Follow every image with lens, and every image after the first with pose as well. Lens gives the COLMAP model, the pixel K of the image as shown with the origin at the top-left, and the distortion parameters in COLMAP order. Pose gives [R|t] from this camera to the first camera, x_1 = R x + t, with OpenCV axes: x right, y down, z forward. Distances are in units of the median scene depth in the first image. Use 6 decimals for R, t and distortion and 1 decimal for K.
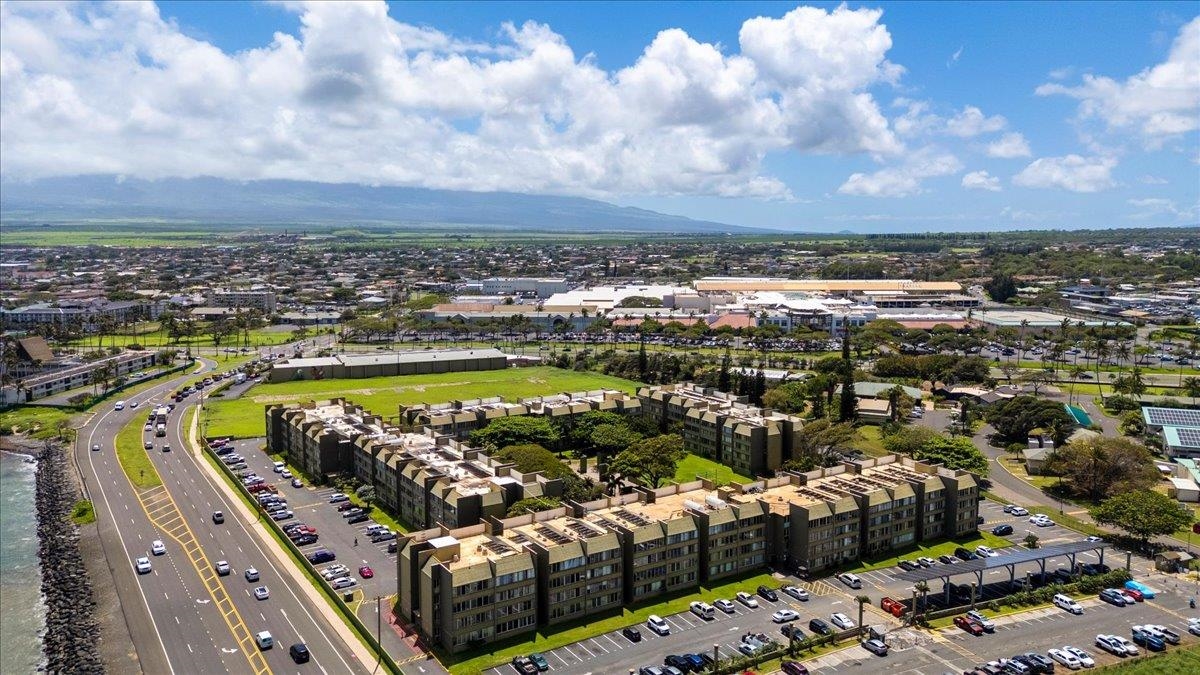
lens RADIAL K [[885.4, 0, 600.0], [0, 885.4, 337.5], [0, 0, 1]] dist [0.061082, -0.048061]
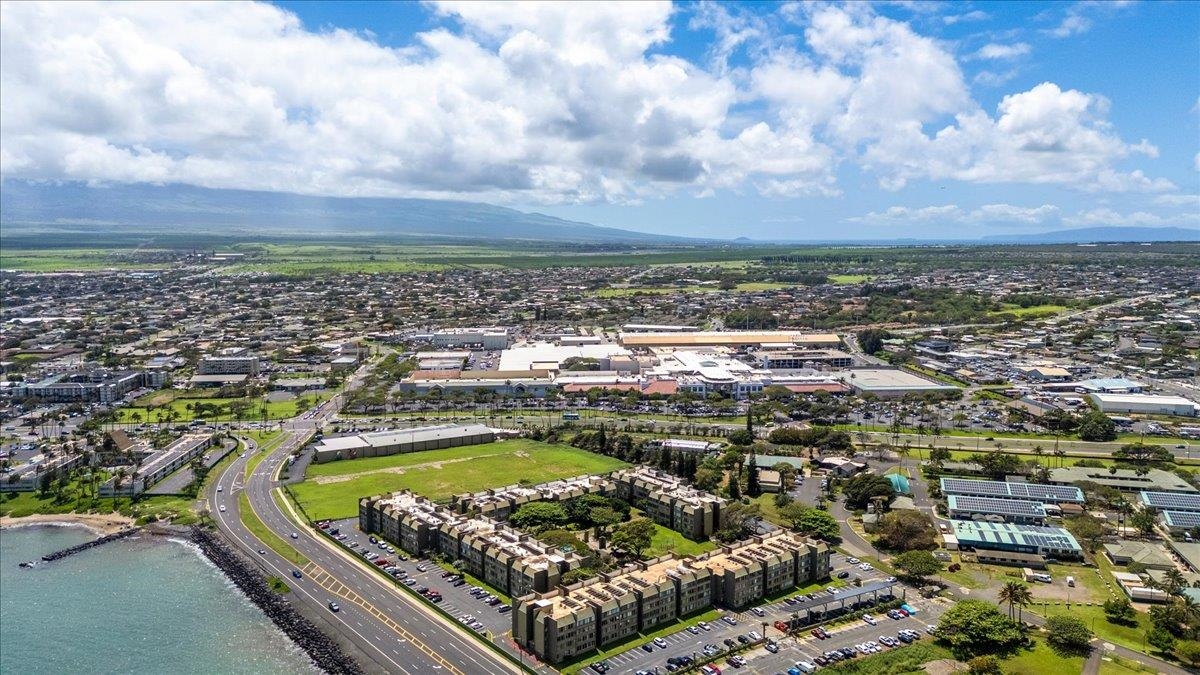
lens RADIAL K [[885.4, 0, 600.0], [0, 885.4, 337.5], [0, 0, 1]] dist [0.061082, -0.048061]
pose [[0.994070, -0.012578, 0.108015, -0.199589], [0.012952, 0.999912, -0.002766, -0.248700], [-0.107971, 0.004148, 0.994145, -0.673582]]
